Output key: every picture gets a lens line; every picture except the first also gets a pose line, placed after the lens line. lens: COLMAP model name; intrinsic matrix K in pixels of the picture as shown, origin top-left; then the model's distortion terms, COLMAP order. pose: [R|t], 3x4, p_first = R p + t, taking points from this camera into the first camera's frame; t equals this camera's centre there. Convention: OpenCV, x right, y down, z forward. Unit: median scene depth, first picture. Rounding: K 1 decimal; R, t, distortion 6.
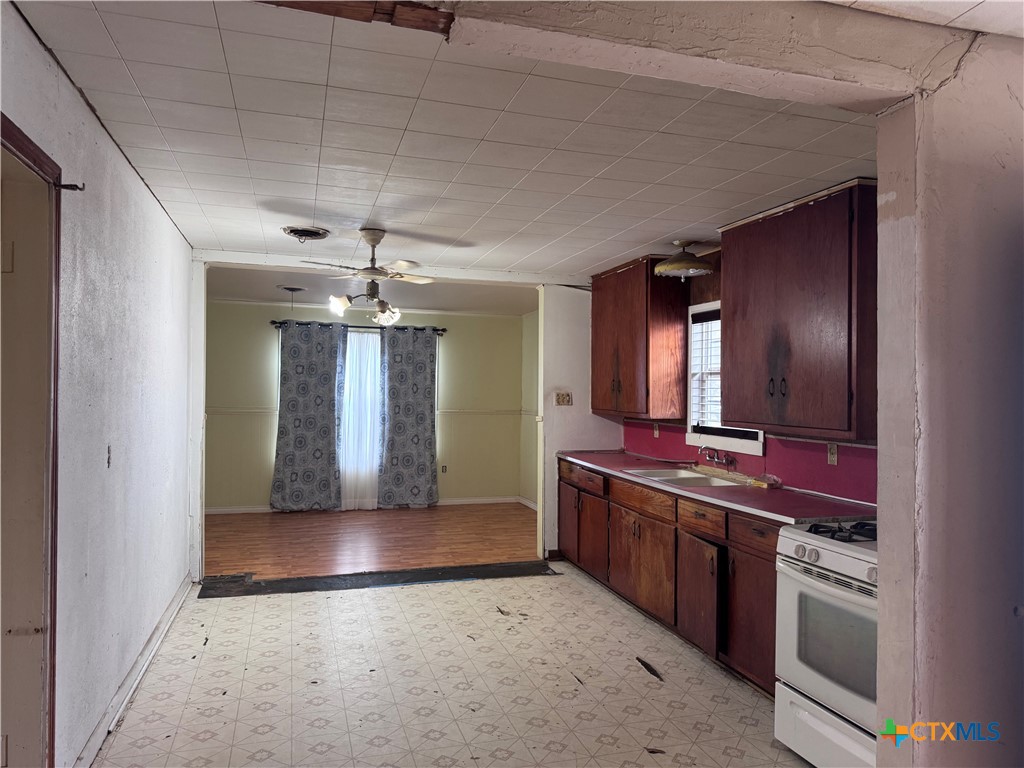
lens RADIAL K [[721.4, 0, 508.2], [0, 721.4, 378.8], [0, 0, 1]] dist [0.128553, -0.215731]
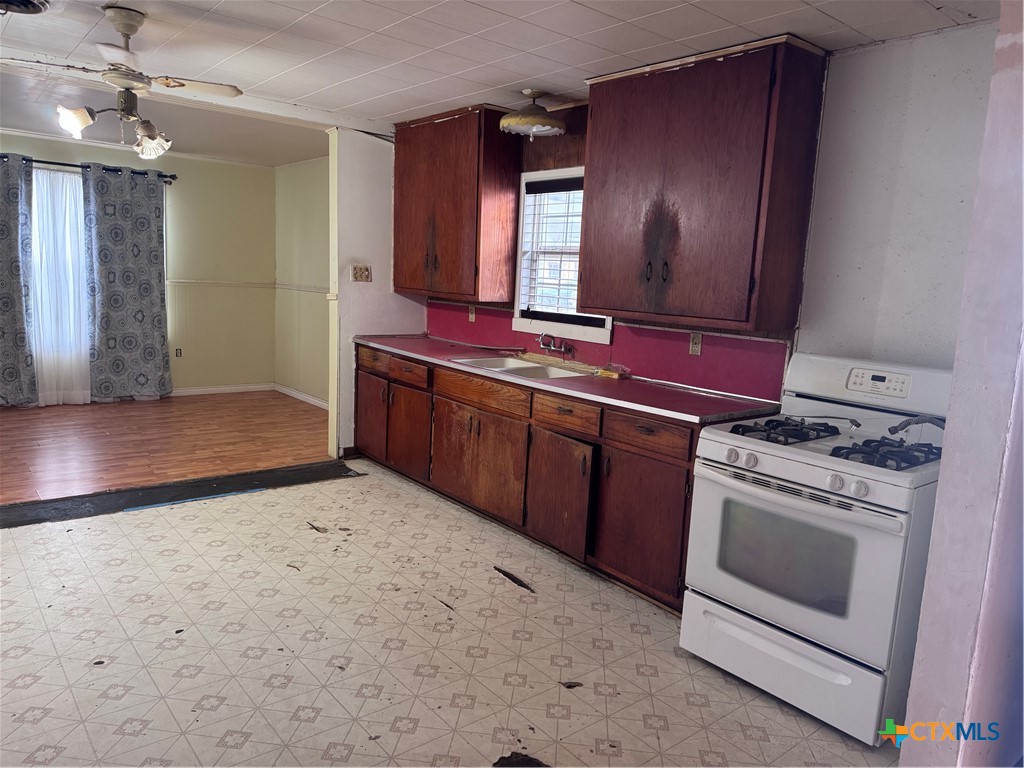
lens RADIAL K [[723.4, 0, 514.7], [0, 723.4, 385.5], [0, 0, 1]] dist [0.079908, -0.111875]
pose [[0.919560, -0.022392, 0.392310, -0.069691], [-0.048249, 0.984386, 0.169281, 0.002972], [-0.389975, -0.174592, 0.904122, 0.102877]]
